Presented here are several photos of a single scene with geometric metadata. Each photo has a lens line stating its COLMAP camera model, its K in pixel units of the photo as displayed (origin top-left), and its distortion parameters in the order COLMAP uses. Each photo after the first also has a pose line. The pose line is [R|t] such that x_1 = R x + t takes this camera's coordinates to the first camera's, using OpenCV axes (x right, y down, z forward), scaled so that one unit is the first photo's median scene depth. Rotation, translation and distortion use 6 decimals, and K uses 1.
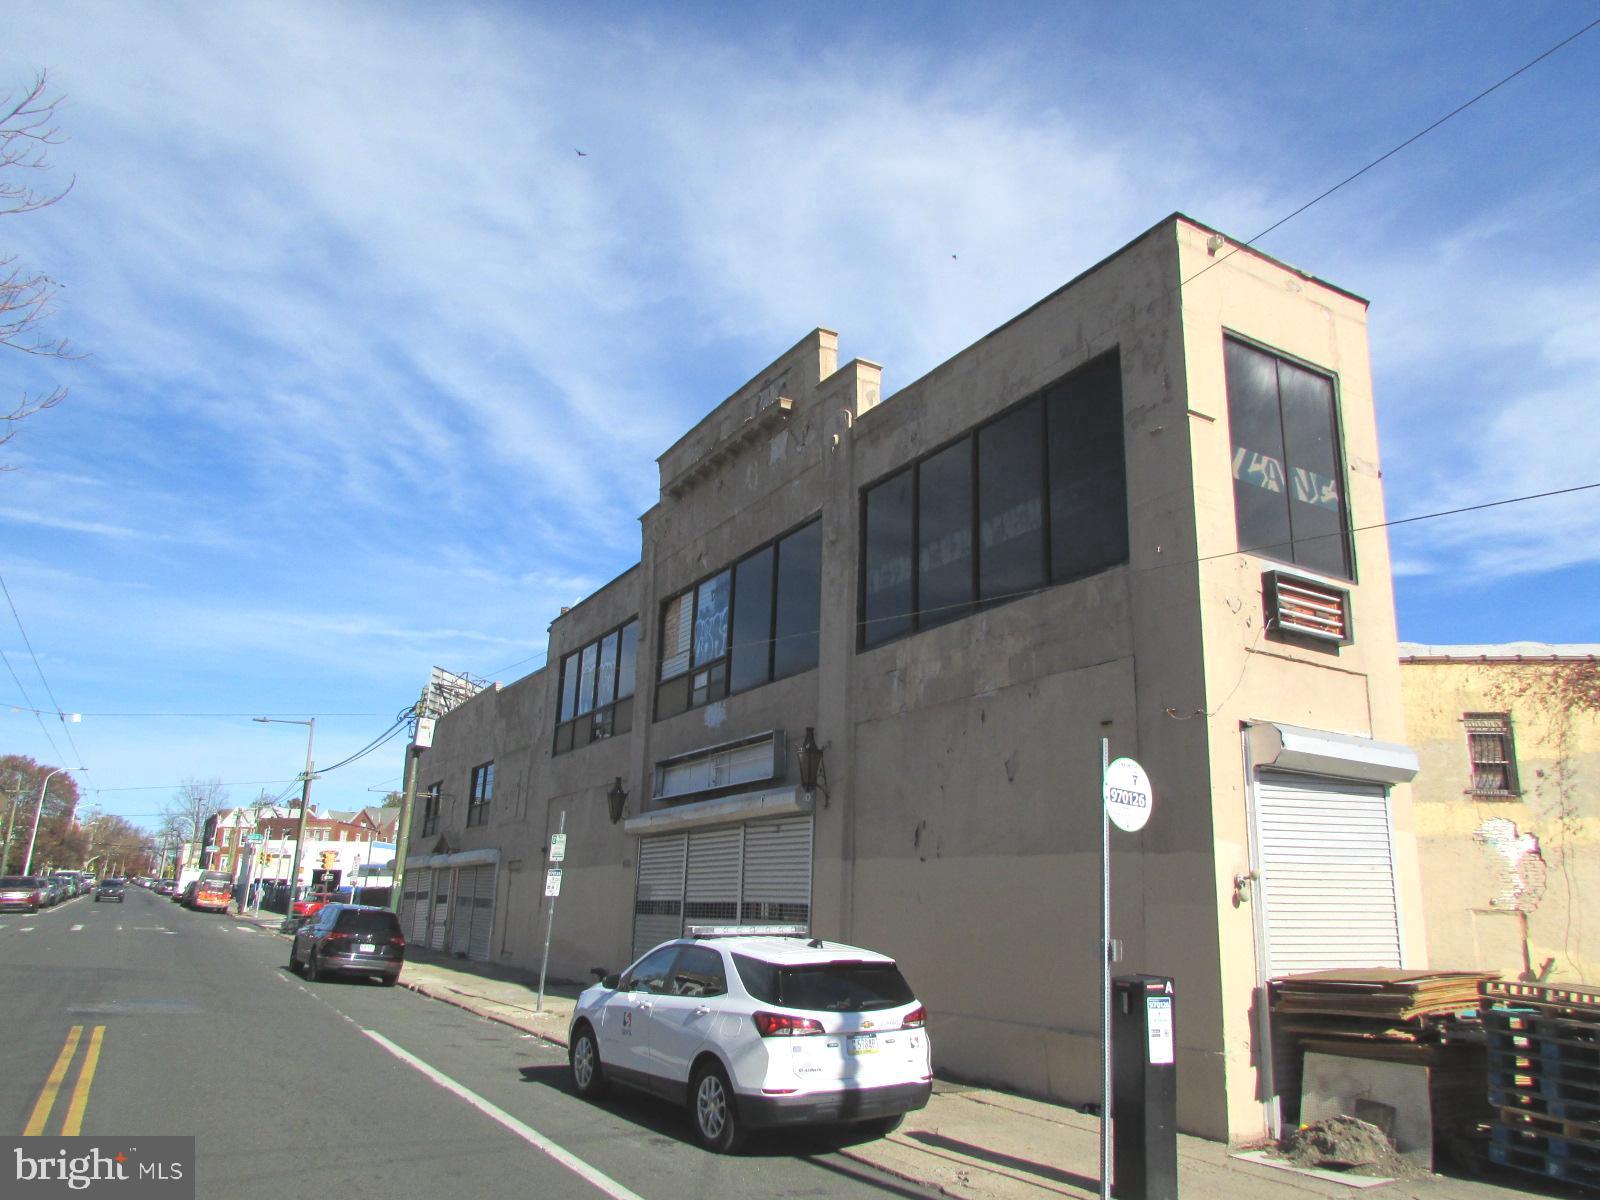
lens RADIAL K [[1153.2, 0, 808.2], [0, 1153.2, 593.9], [0, 0, 1]] dist [-0.011233, 0.007113]
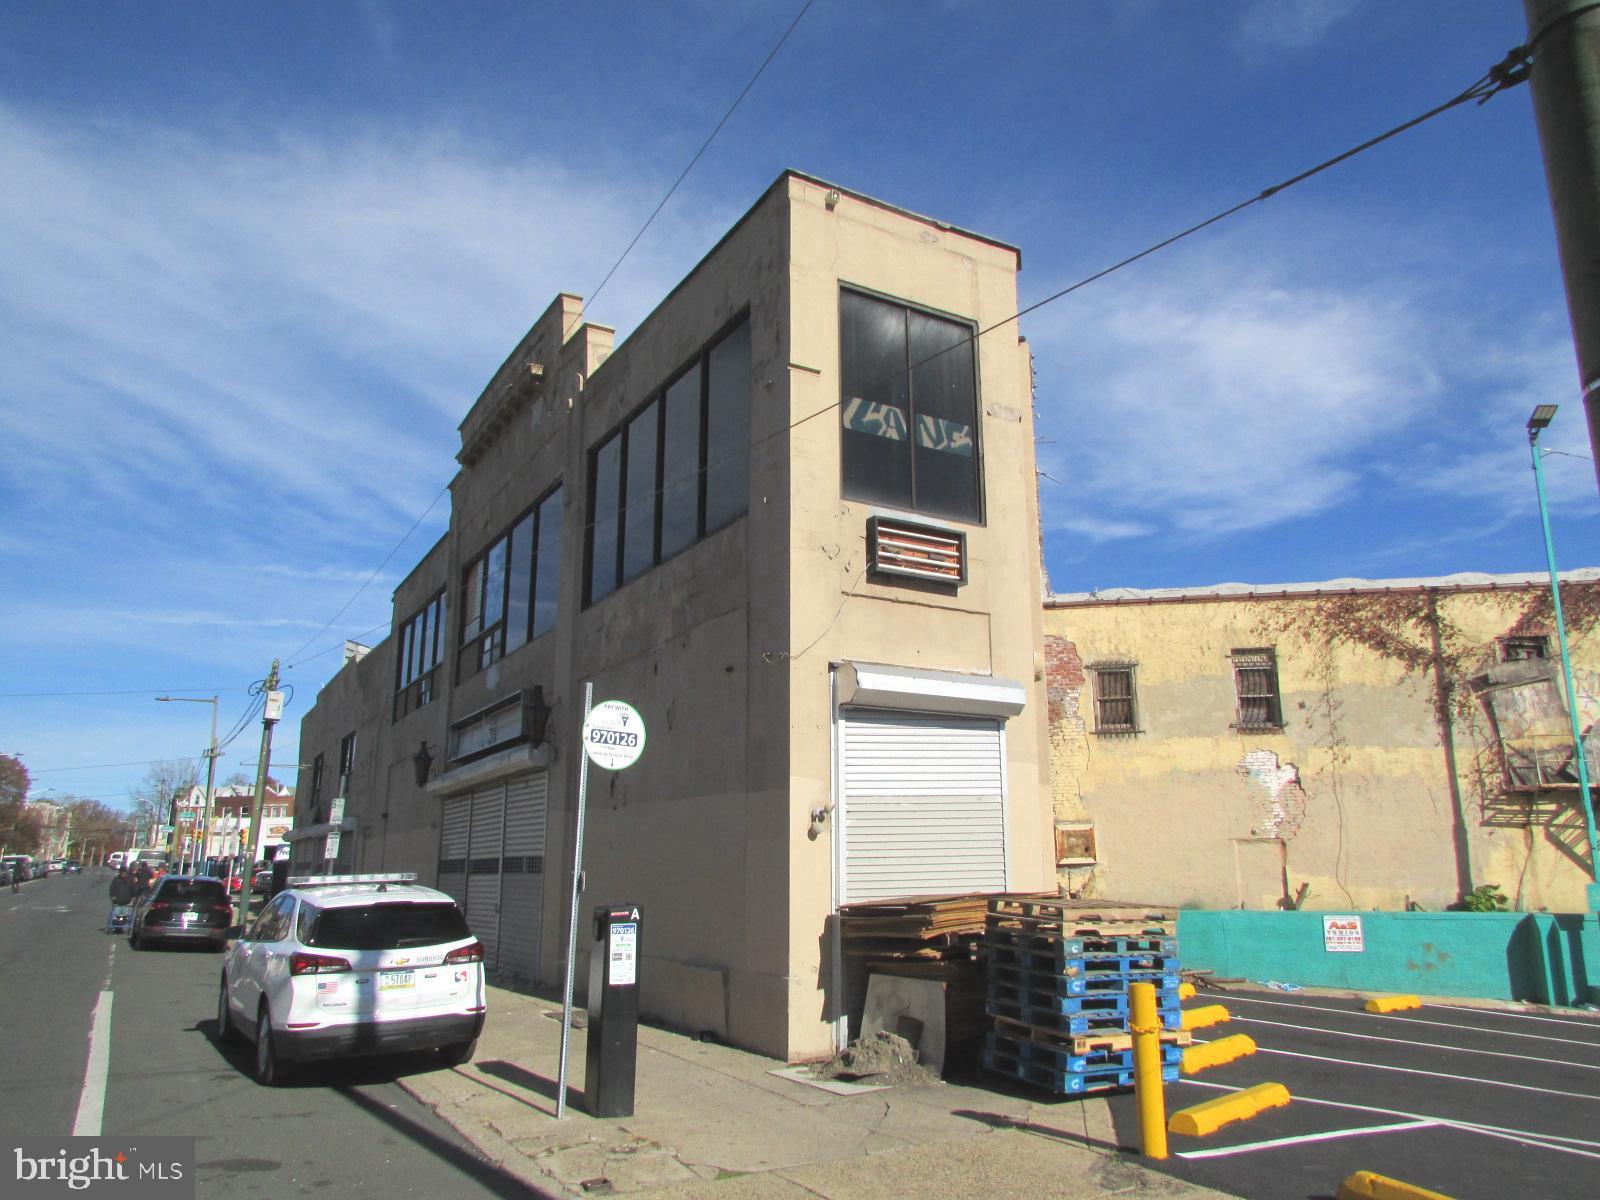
lens RADIAL K [[1153.2, 0, 793.6], [0, 1153.2, 590.8], [0, 0, 1]] dist [-0.011233, 0.007113]
pose [[0.999353, -0.035904, 0.001897, 0.292563], [0.035830, 0.998895, 0.030425, 0.011028], [-0.002987, -0.030337, 0.999535, -0.032592]]
